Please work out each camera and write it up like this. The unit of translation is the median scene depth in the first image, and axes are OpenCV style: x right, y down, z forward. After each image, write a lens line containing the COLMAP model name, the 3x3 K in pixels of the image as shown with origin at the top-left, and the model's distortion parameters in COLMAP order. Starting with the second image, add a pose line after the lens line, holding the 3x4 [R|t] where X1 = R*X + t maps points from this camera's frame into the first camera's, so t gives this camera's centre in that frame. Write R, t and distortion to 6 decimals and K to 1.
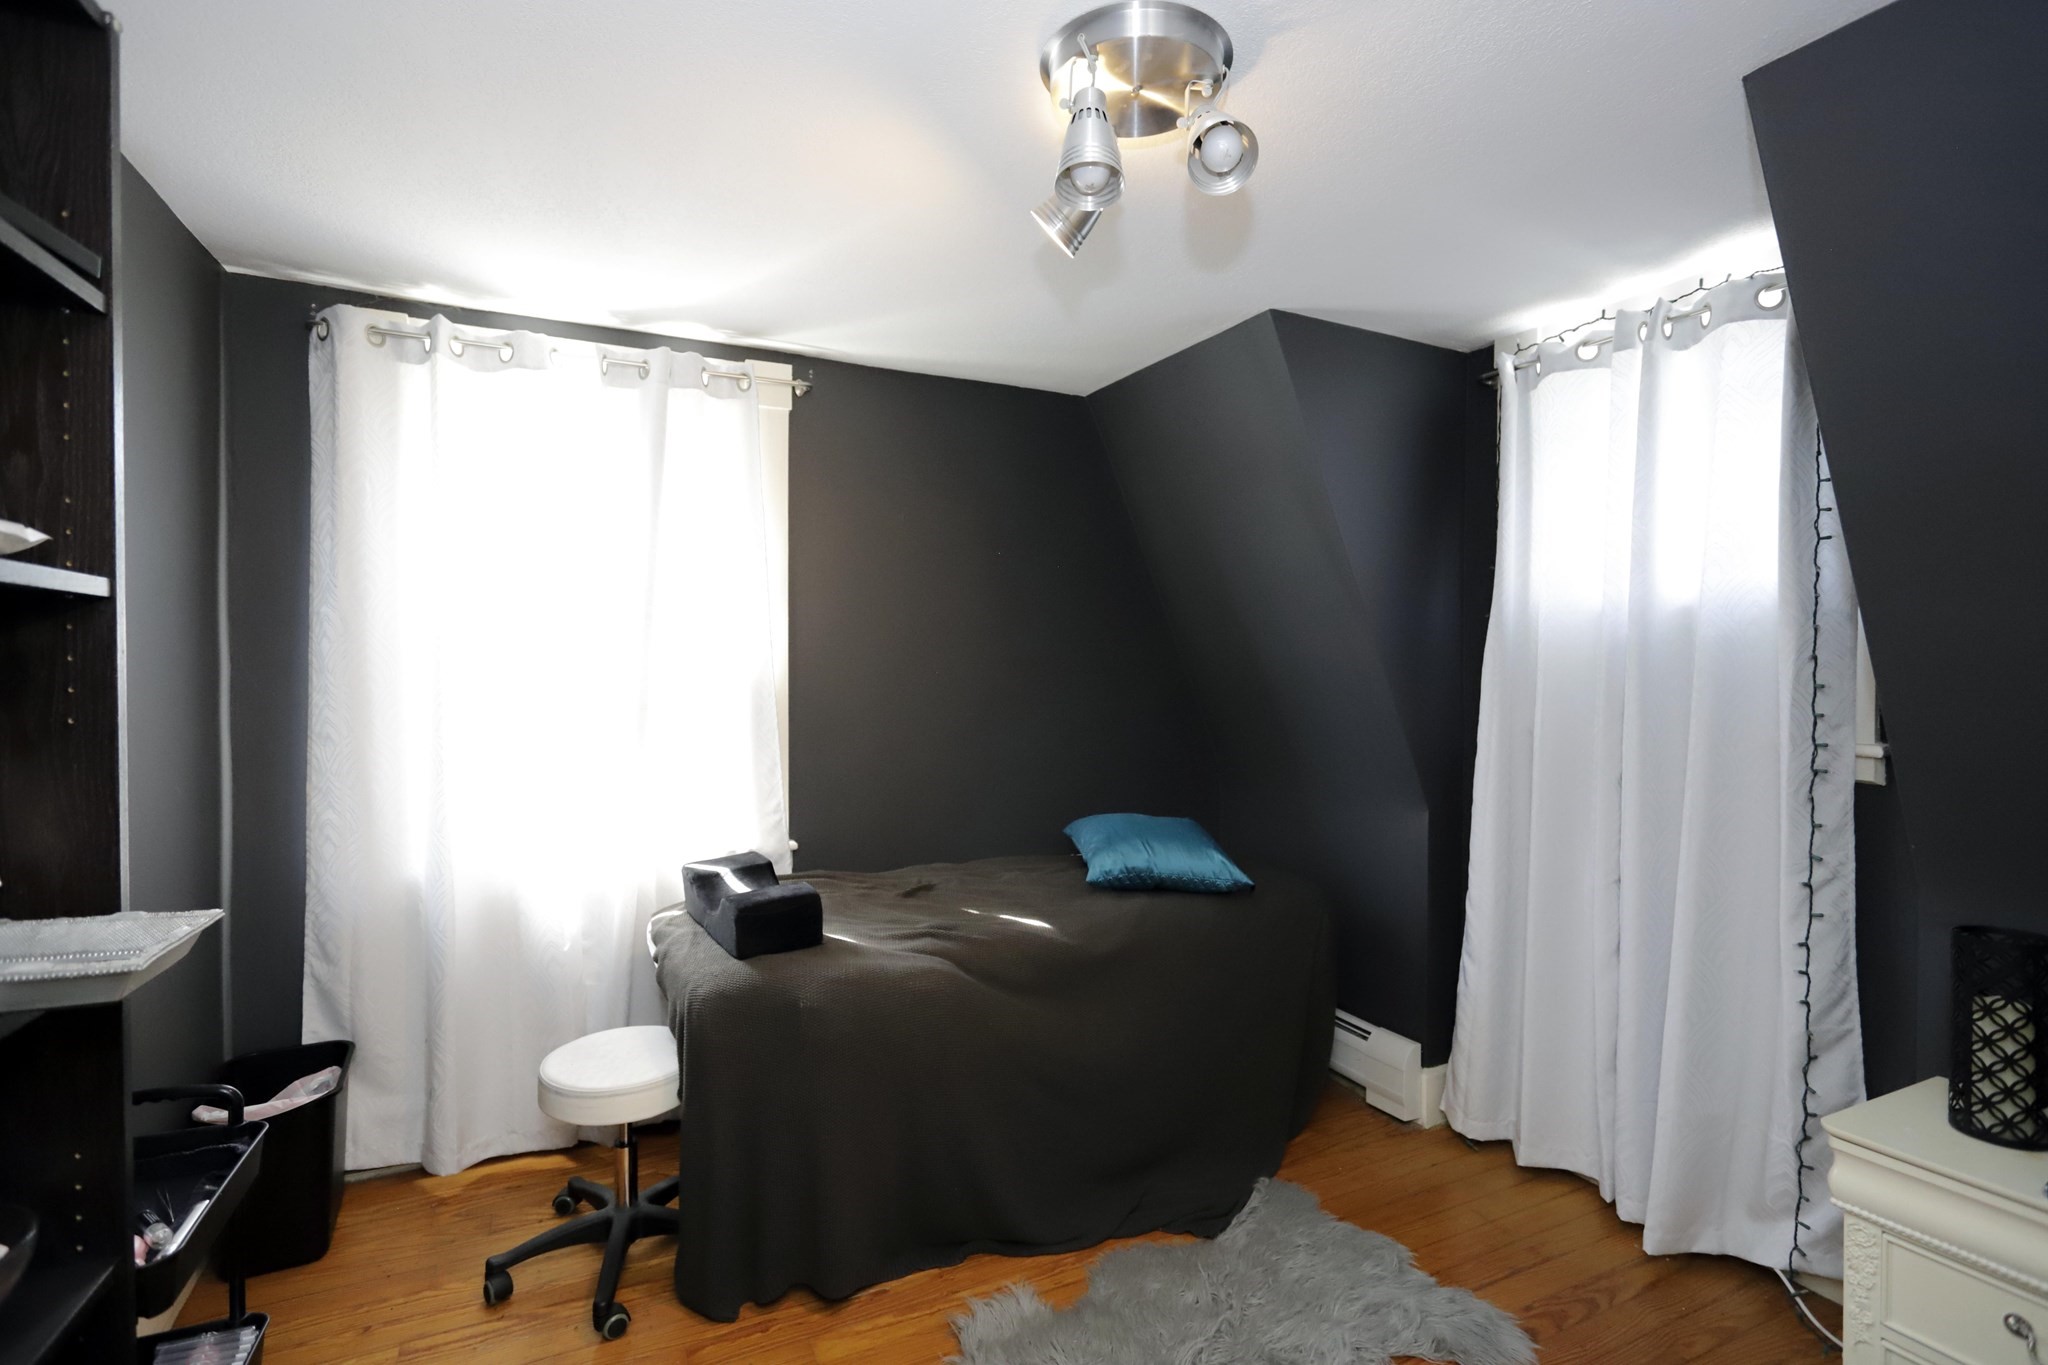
lens RADIAL K [[956.6, 0, 1024.0], [0, 956.6, 682.5], [0, 0, 1]] dist [0.000527, -0.000202]
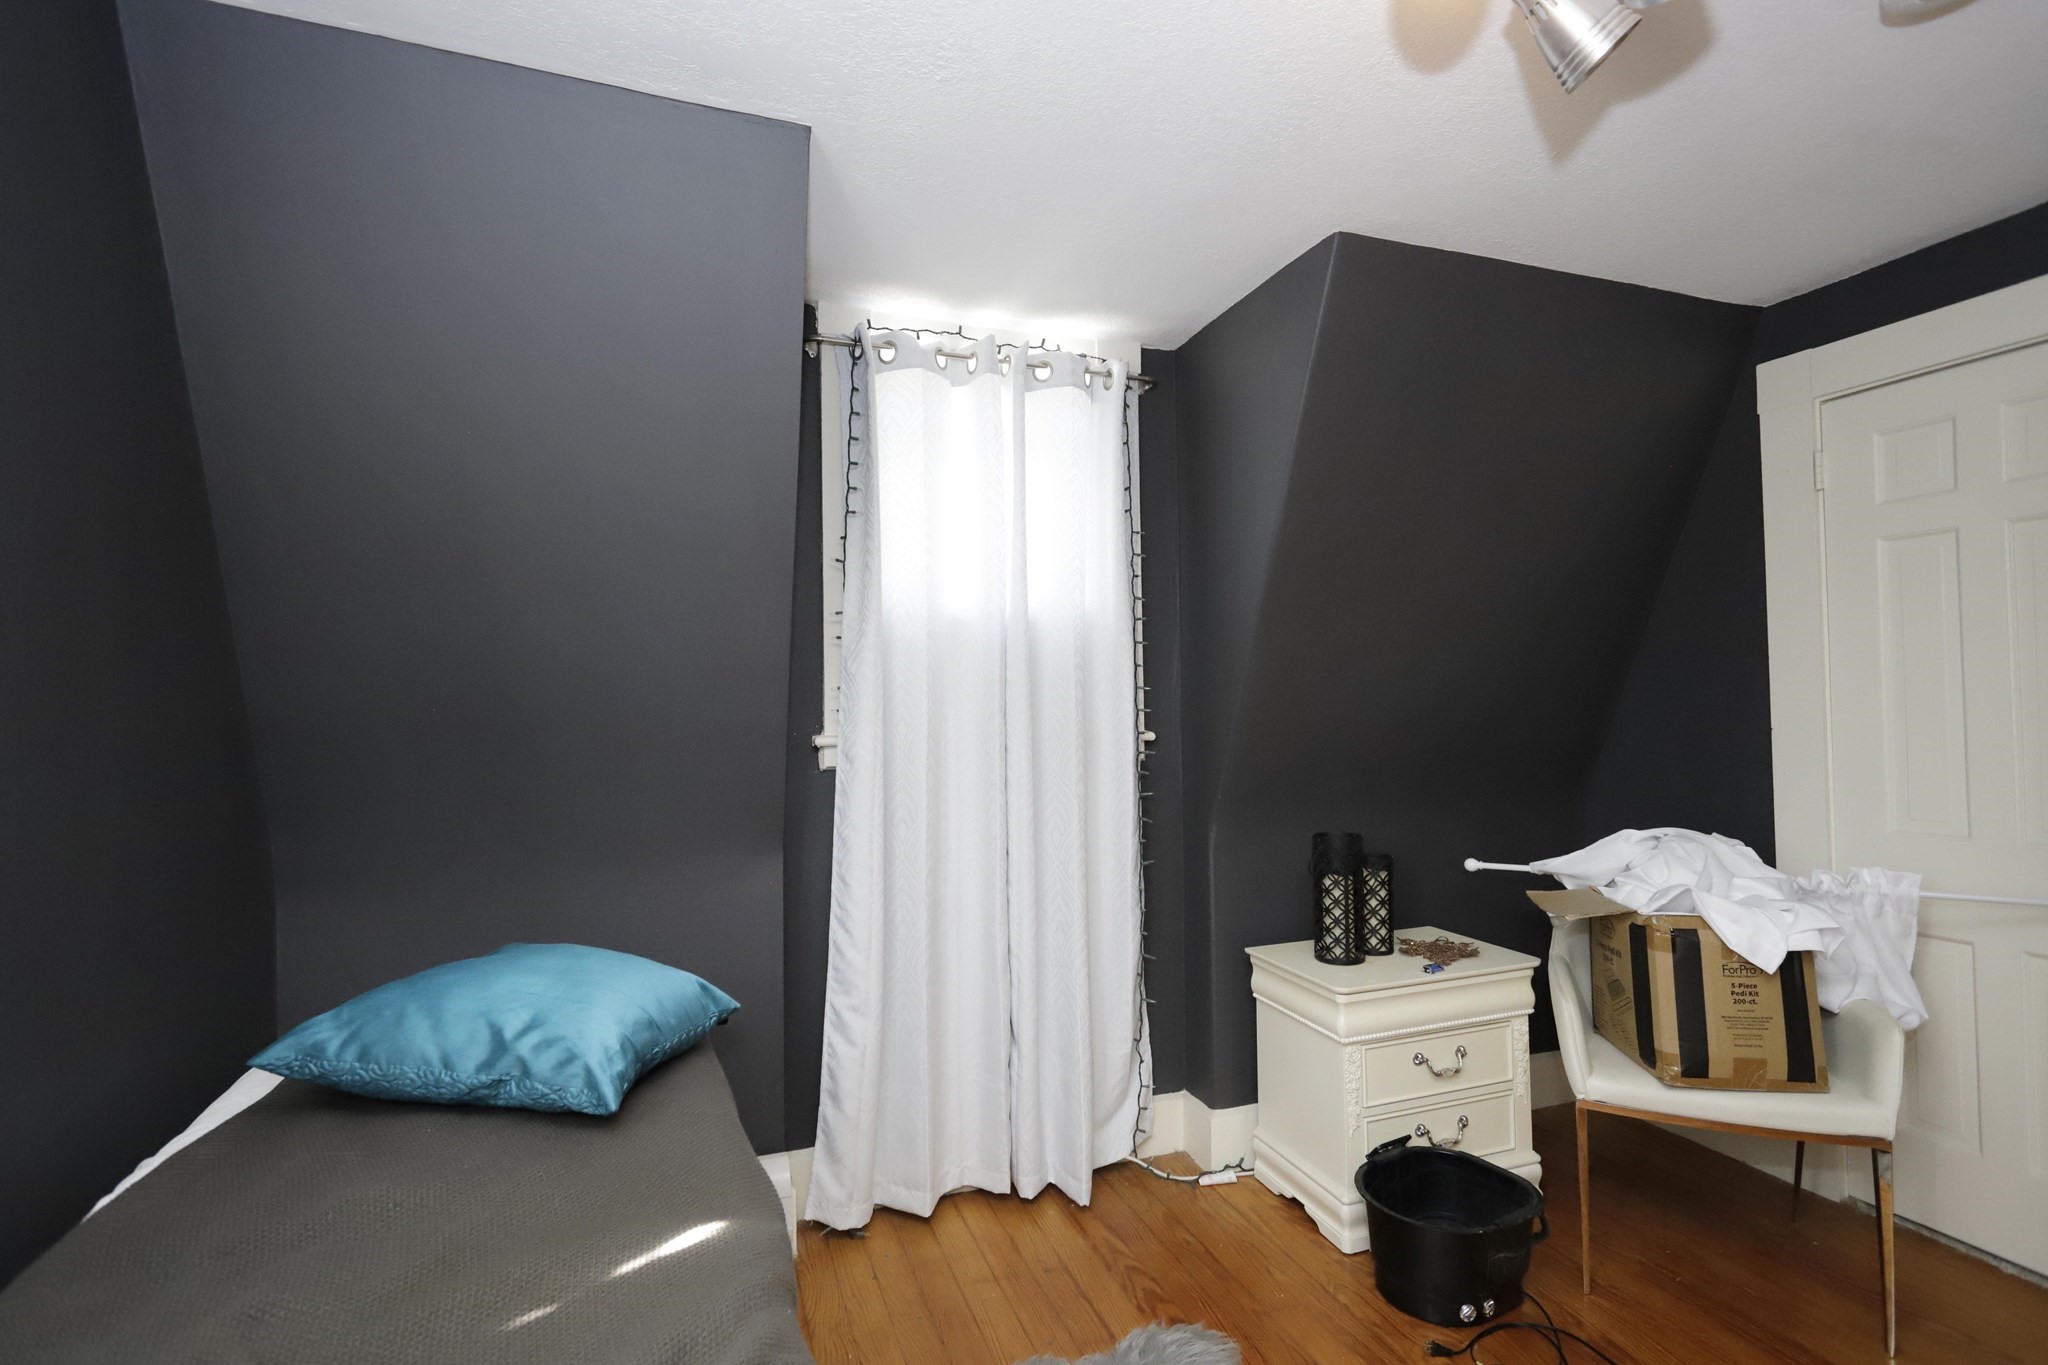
lens RADIAL K [[956.6, 0, 1024.0], [0, 956.6, 682.5], [0, 0, 1]] dist [0.000527, -0.000202]
pose [[0.121267, 0.020854, 0.992401, -0.406163], [0.023278, 0.999445, -0.023847, 0.021164], [-0.992347, 0.025993, 0.120714, 0.819905]]
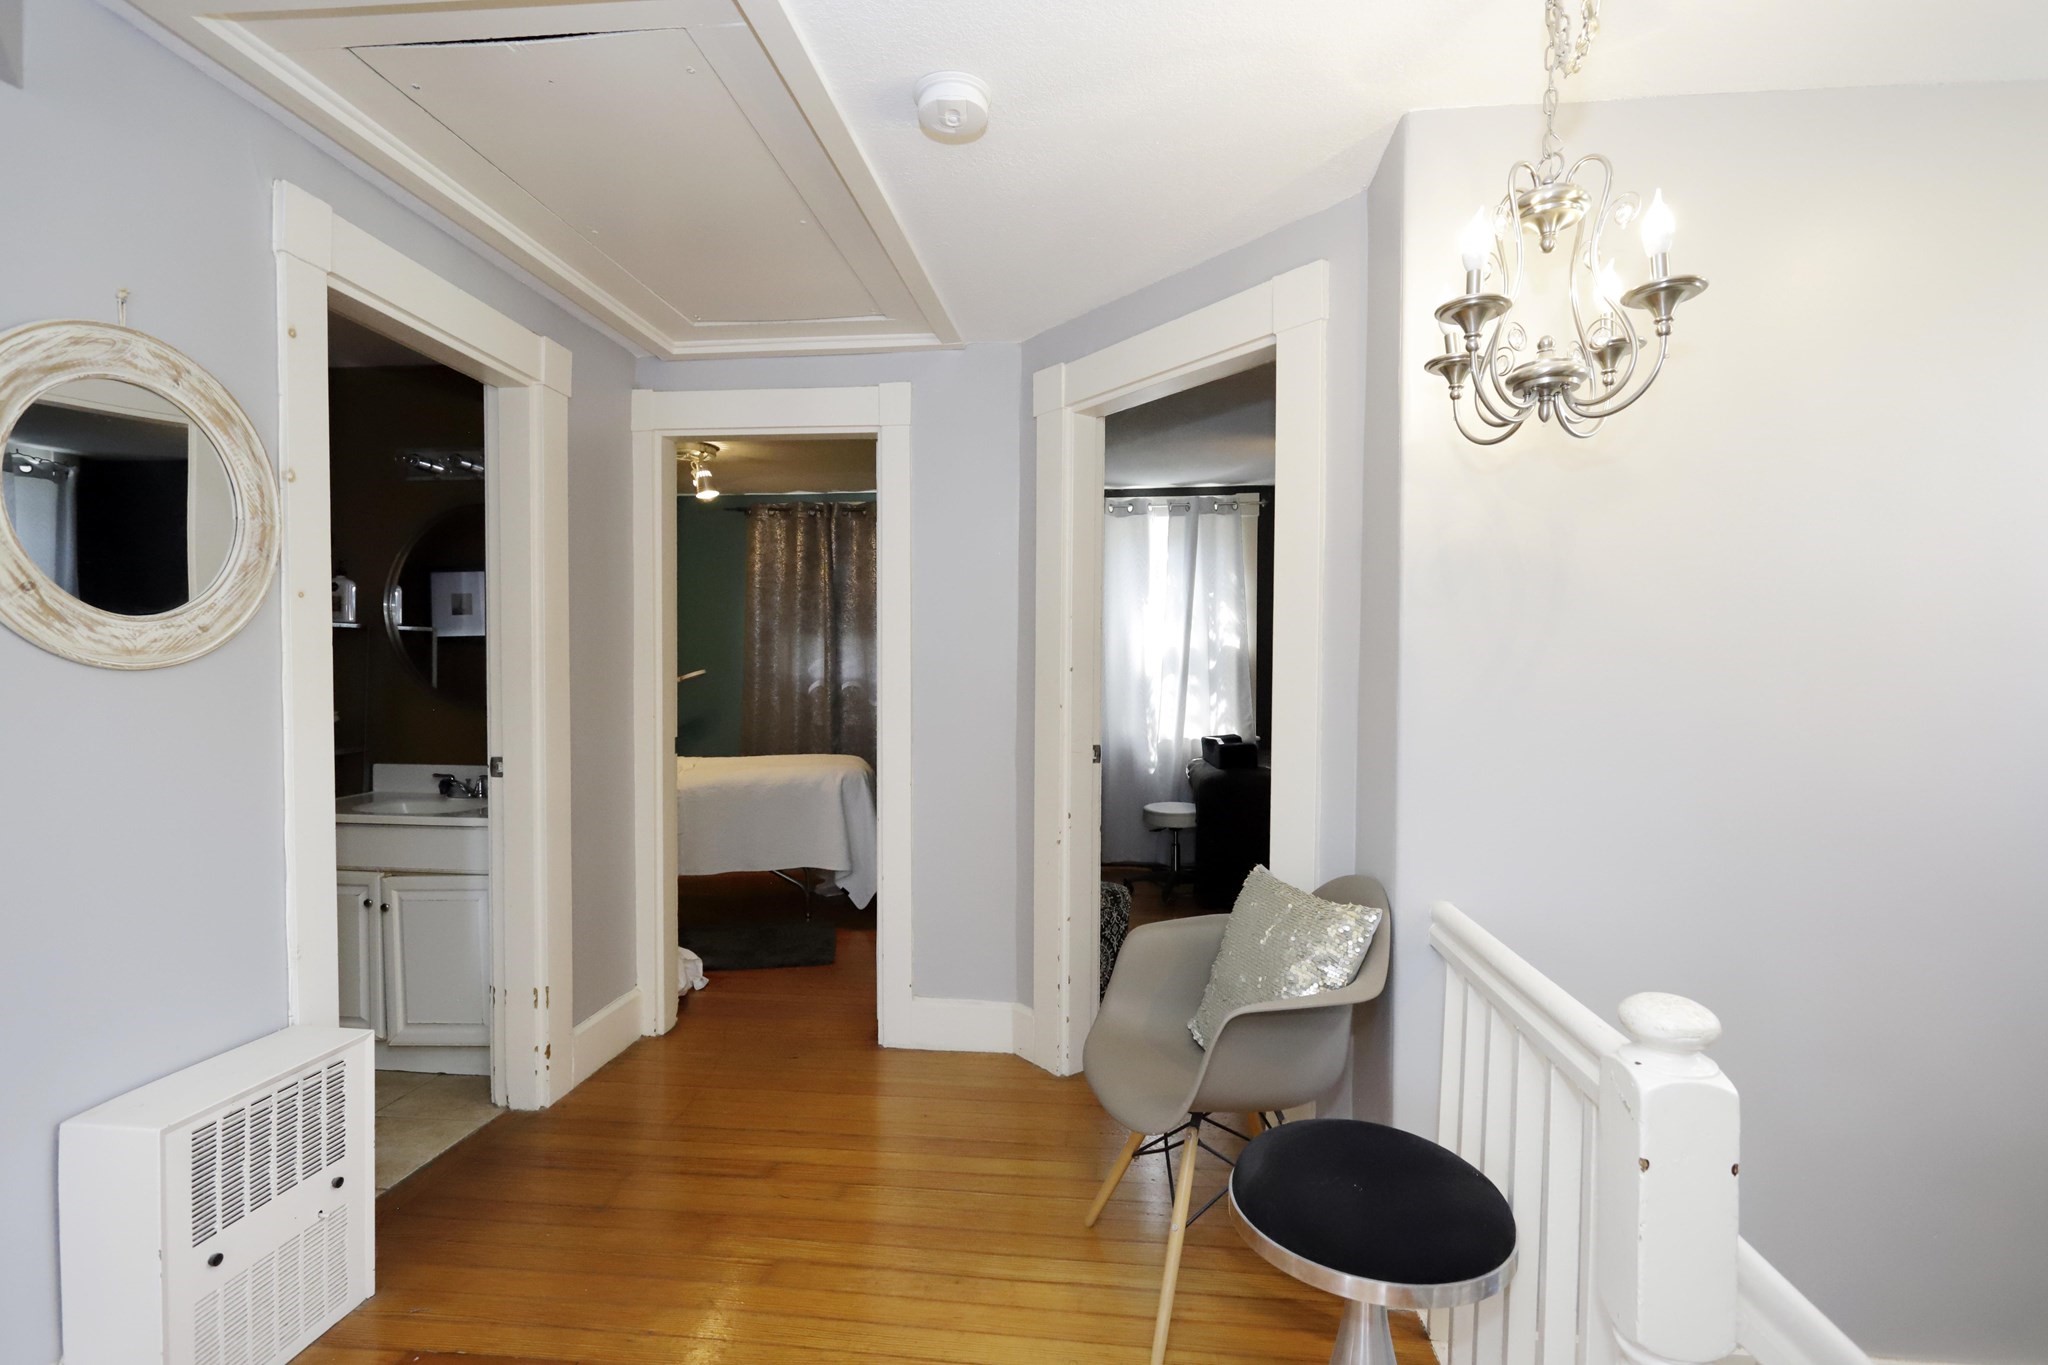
lens RADIAL K [[956.6, 0, 1024.0], [0, 956.6, 682.5], [0, 0, 1]] dist [0.000527, -0.000202]
pose [[0.847797, 0.017240, -0.530041, 0.480709], [-0.006072, 0.999721, 0.022806, 0.017312], [0.530286, -0.016116, 0.847665, -1.125316]]
